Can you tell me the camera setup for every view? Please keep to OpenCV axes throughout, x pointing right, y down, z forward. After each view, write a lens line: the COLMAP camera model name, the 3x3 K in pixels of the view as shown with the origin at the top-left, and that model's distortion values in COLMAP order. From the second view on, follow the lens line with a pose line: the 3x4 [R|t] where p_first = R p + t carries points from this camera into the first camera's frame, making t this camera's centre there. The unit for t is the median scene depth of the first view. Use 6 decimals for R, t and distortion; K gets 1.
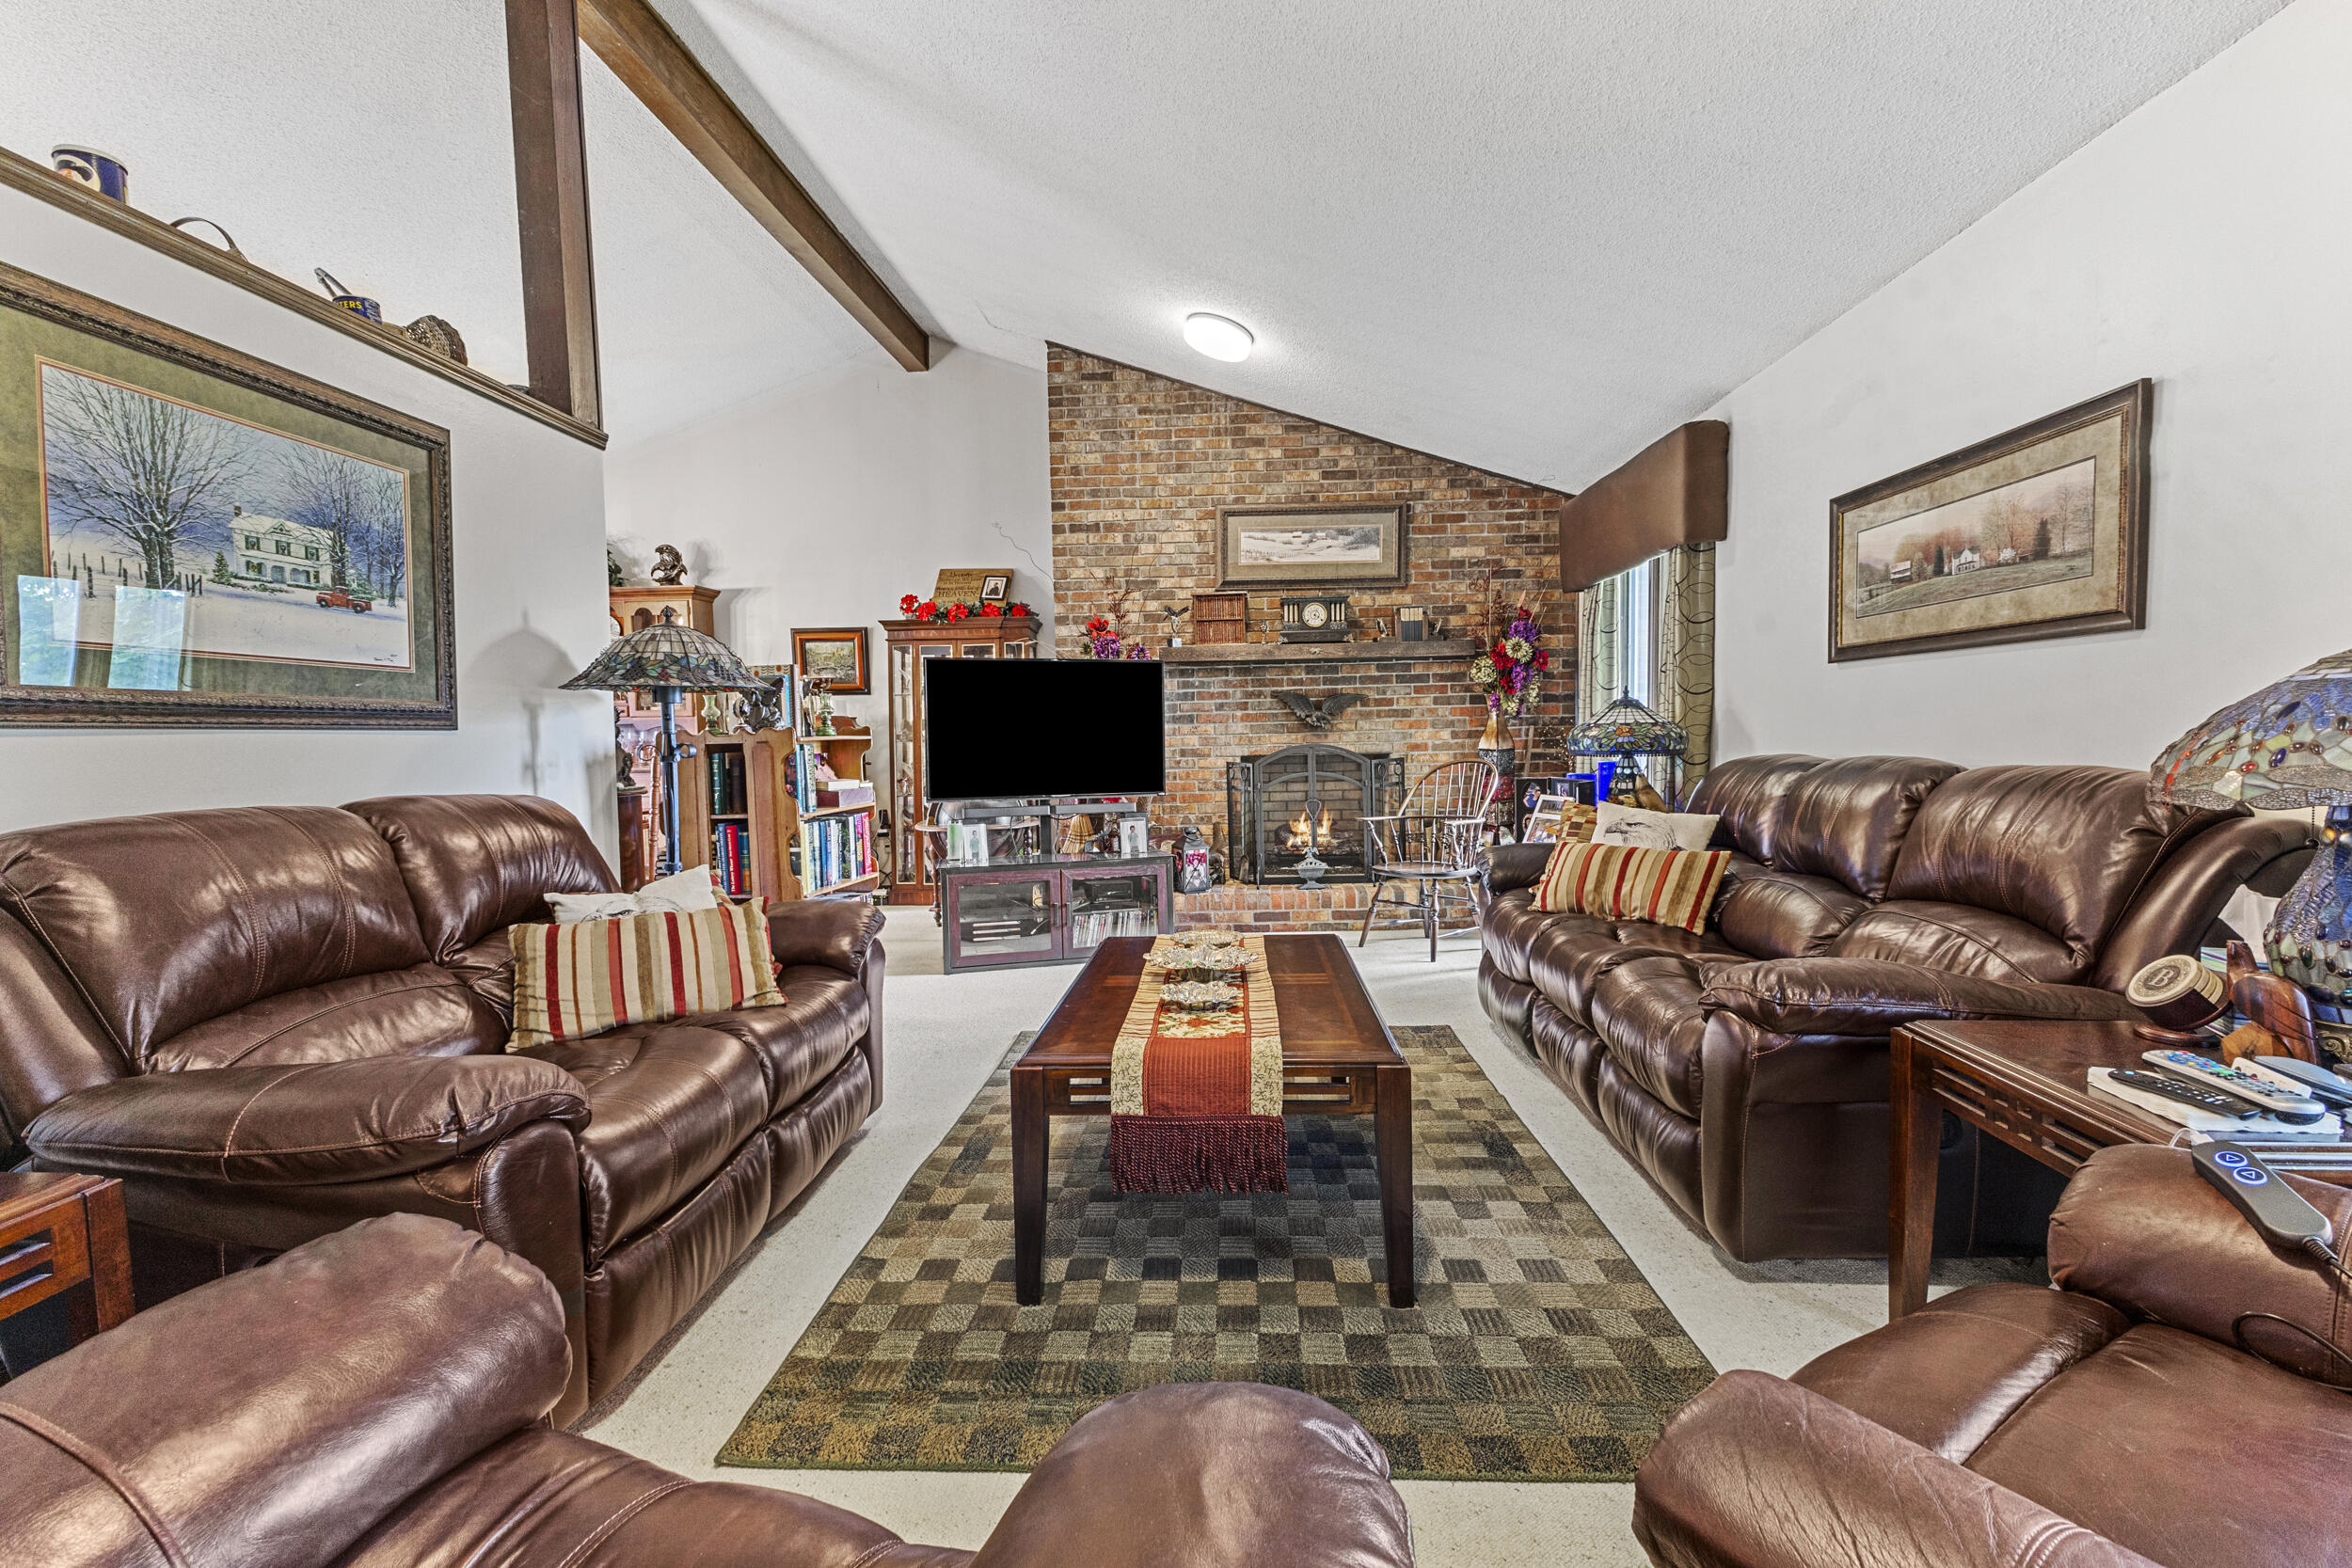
lens RADIAL K [[1015.1, 0, 1176.0], [0, 1015.1, 784.0], [0, 0, 1]] dist [0.007752, 0.000302]
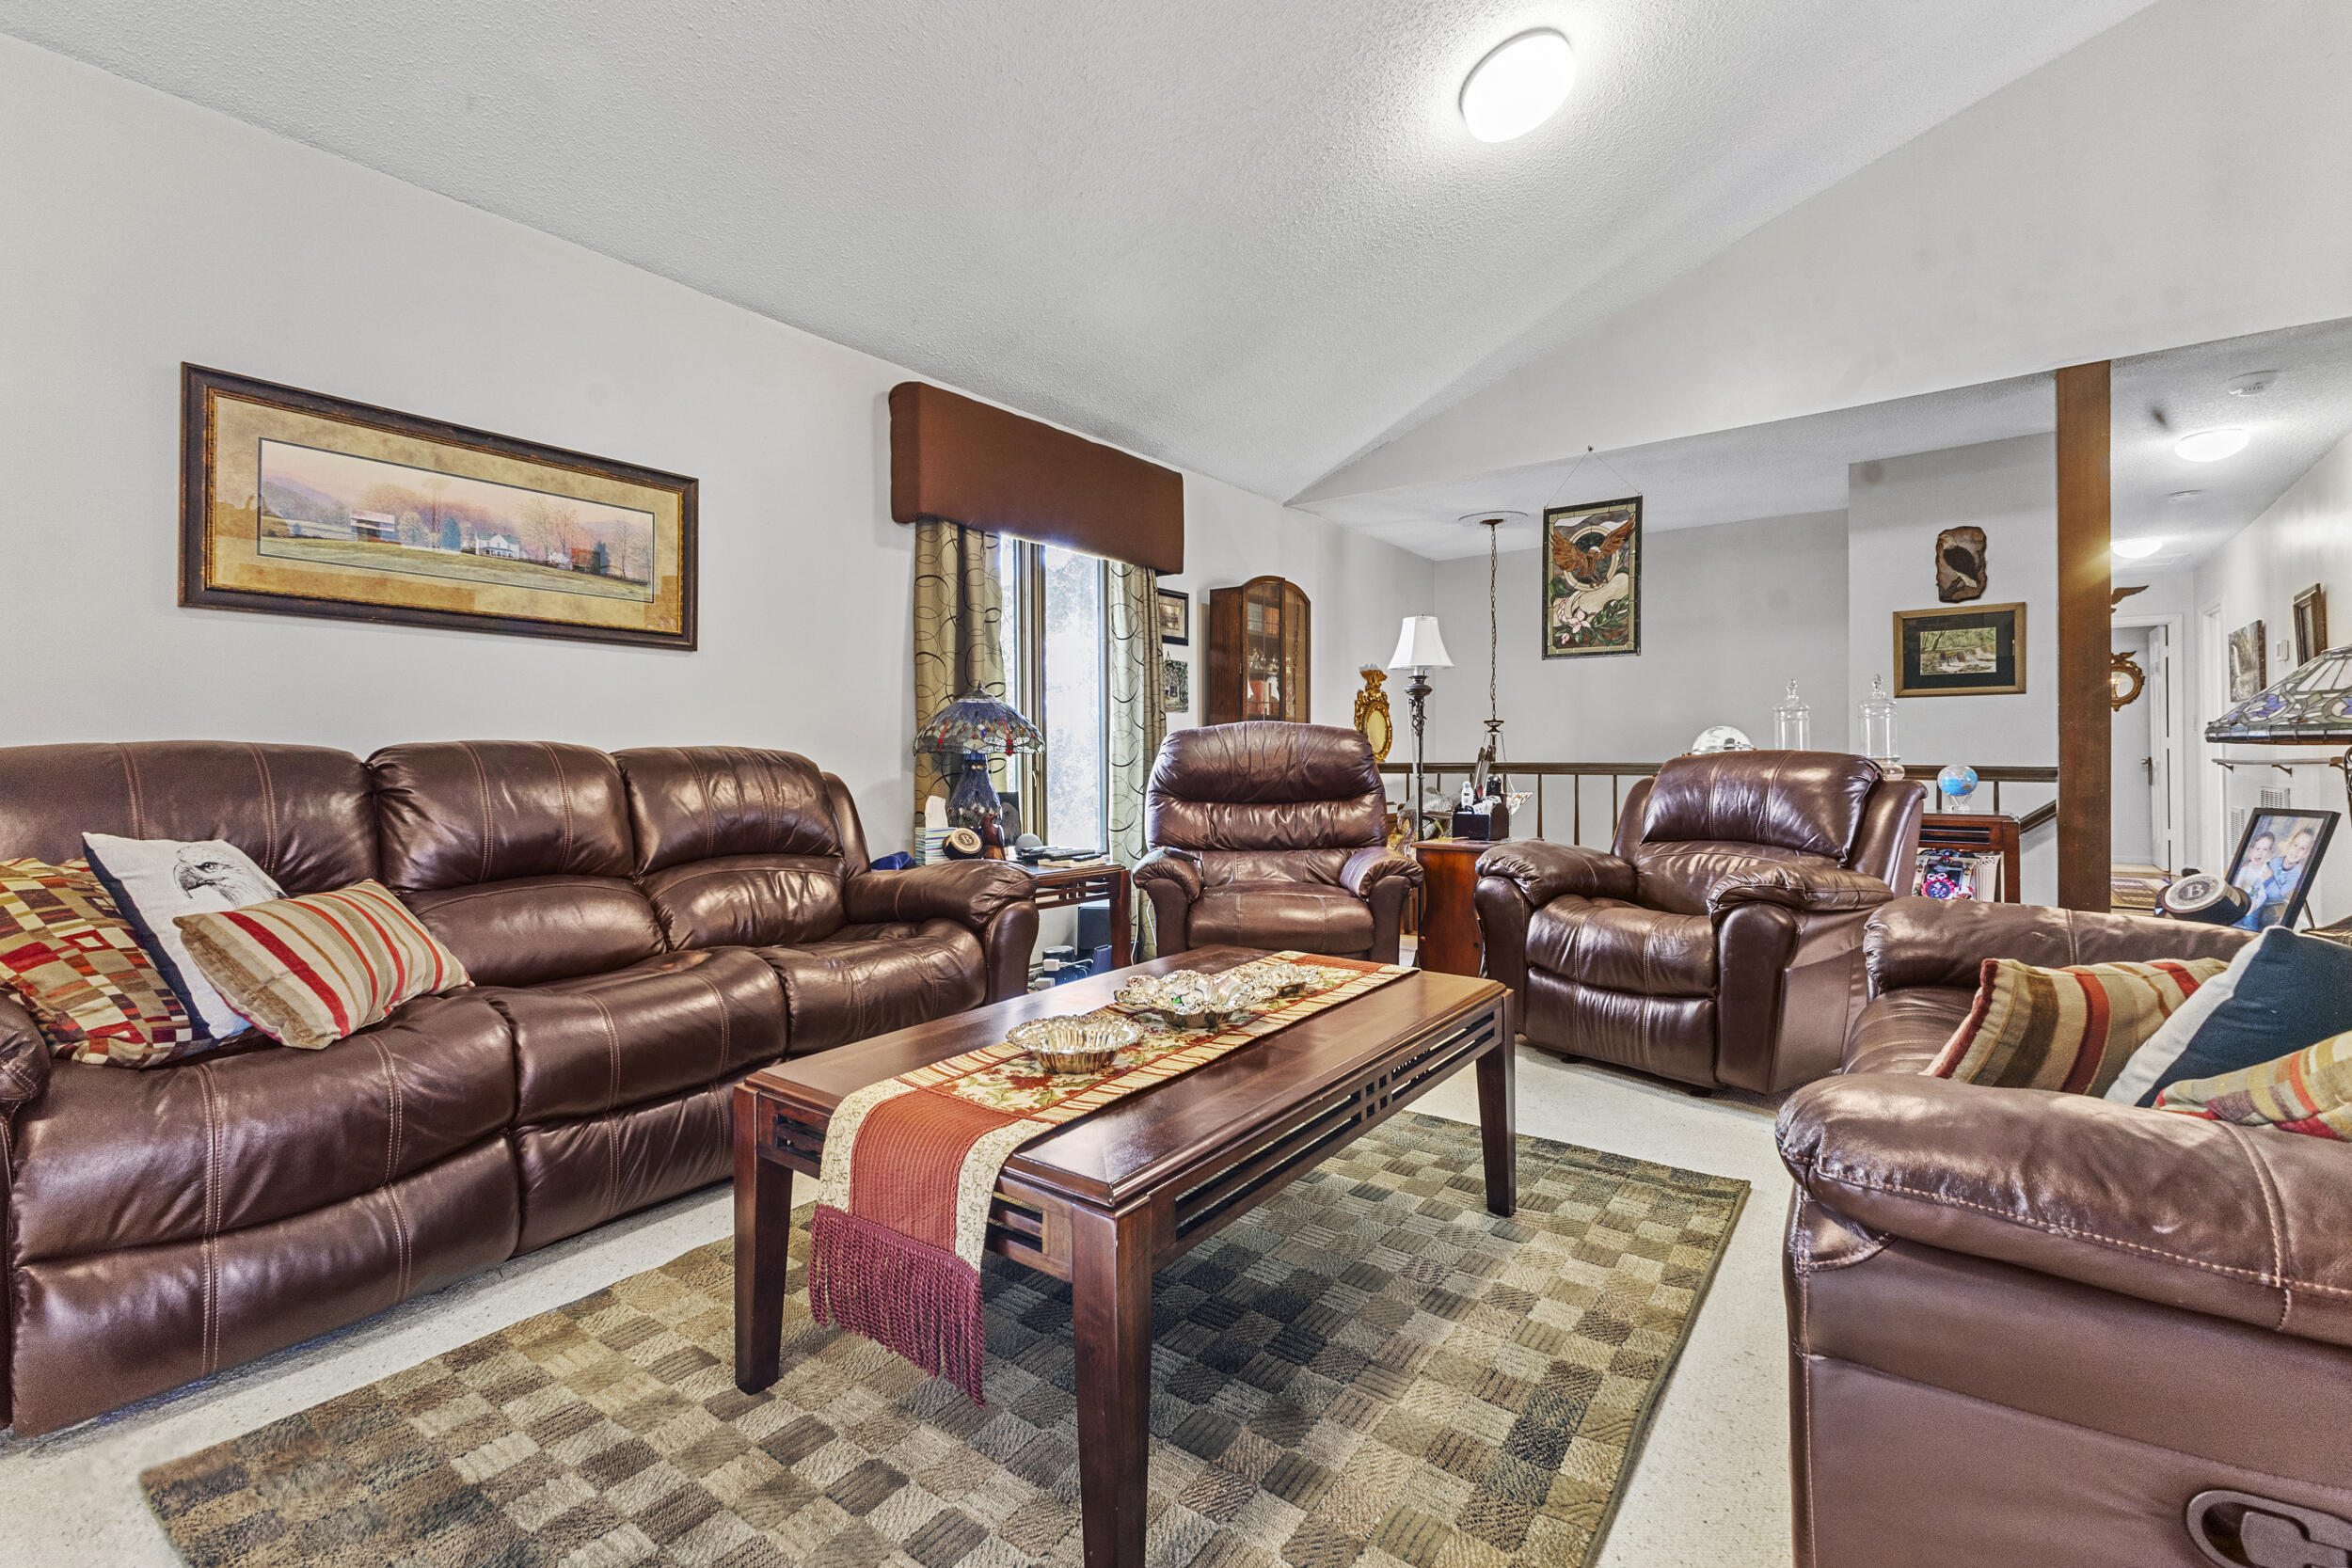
lens RADIAL K [[1015.1, 0, 1176.0], [0, 1015.1, 784.0], [0, 0, 1]] dist [0.007752, 0.000302]
pose [[-0.838510, 0.010287, 0.544790, -0.317230], [0.049427, 0.997136, 0.057247, -0.010432], [-0.542640, 0.074929, -0.836616, 1.459551]]
